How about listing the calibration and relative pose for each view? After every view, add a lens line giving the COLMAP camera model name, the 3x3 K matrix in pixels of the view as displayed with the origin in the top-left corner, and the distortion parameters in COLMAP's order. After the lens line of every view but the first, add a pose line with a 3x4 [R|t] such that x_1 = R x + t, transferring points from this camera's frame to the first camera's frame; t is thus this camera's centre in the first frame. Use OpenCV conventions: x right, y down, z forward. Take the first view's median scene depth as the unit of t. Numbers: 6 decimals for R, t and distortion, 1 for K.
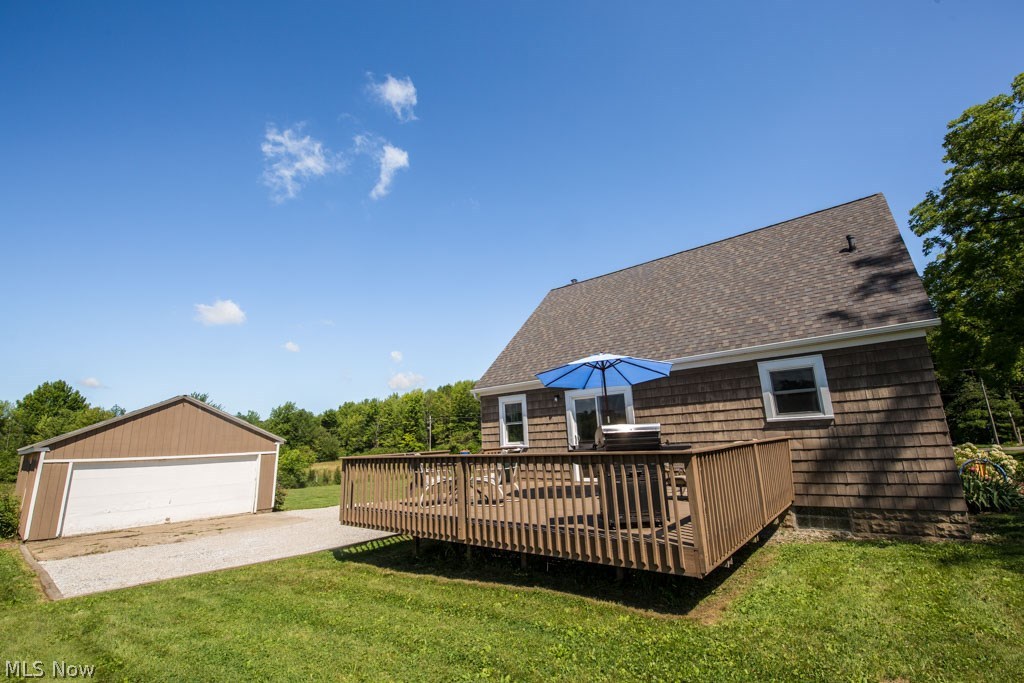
lens RADIAL K [[453.7, 0, 512.0], [0, 453.7, 341.5], [0, 0, 1]] dist [-0.011149, -0.000826]
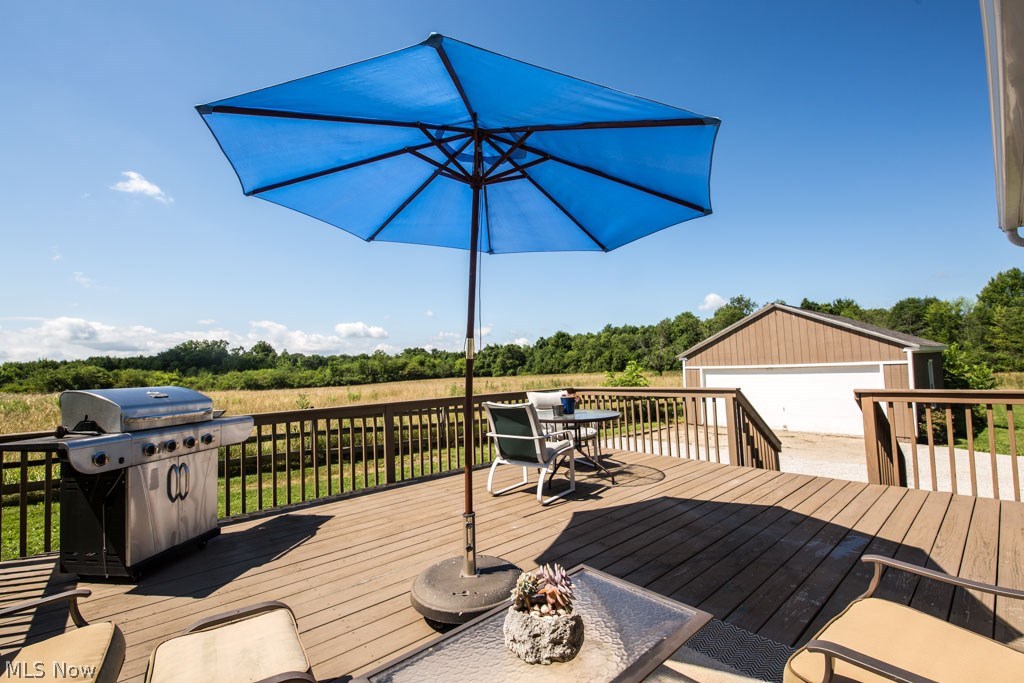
lens RADIAL K [[453.7, 0, 512.0], [0, 453.7, 341.5], [0, 0, 1]] dist [-0.011149, -0.000826]
pose [[-0.136725, -0.012459, -0.990531, 0.269001], [0.252620, 0.966422, -0.047025, 0.093320], [0.957857, -0.256658, -0.128987, 0.520322]]
